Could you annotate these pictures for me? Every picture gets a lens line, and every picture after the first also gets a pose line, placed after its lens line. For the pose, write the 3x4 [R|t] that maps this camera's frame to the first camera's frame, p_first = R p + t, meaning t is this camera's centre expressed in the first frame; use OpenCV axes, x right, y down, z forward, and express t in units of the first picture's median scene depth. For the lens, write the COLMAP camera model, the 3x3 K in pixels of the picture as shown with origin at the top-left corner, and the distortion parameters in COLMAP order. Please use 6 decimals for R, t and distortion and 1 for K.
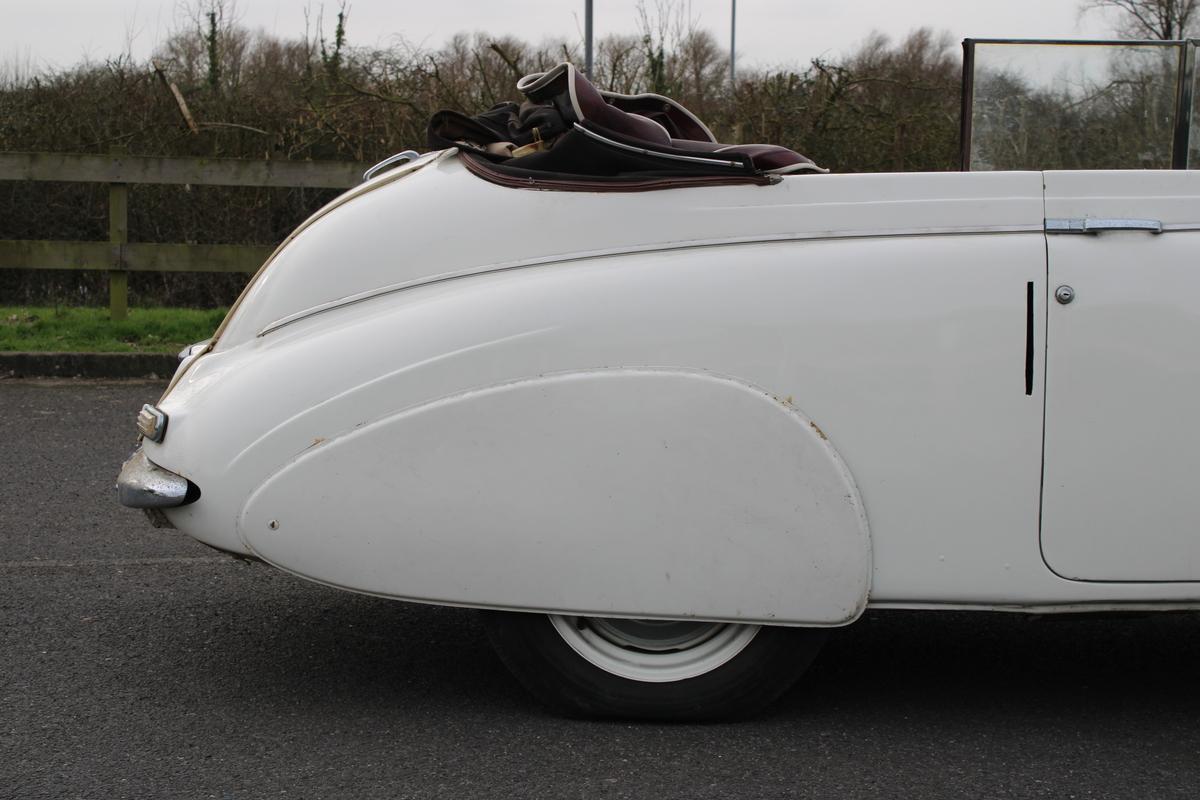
lens RADIAL K [[2093.4, 0, 664.7], [0, 2093.4, 395.2], [0, 0, 1]] dist [-0.034207, 0.000000]
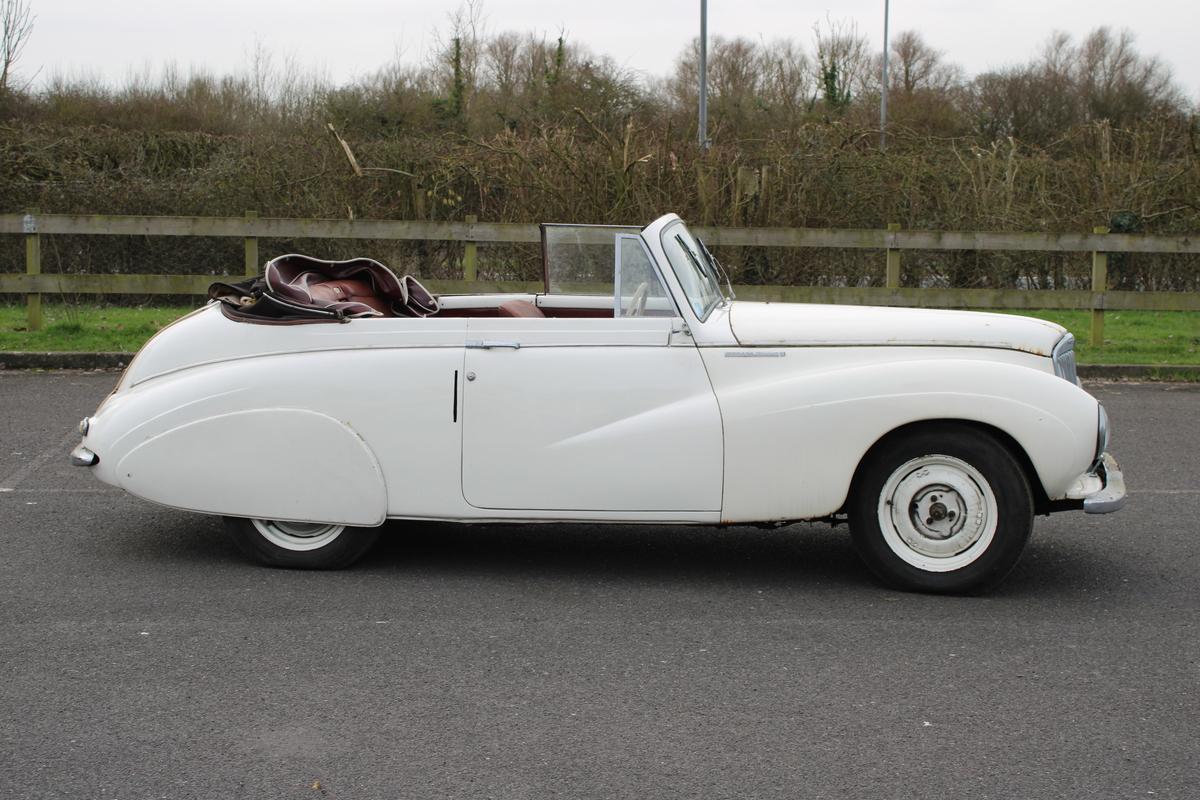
lens RADIAL K [[1793.9, 0, 602.2], [0, 1793.9, 396.3], [0, 0, 1]] dist [0.003797, 0.000000]
pose [[0.989767, 0.012519, -0.142143, 0.552340], [-0.009020, 0.999641, 0.025234, -0.070614], [0.142408, -0.023693, 0.989524, -0.768954]]
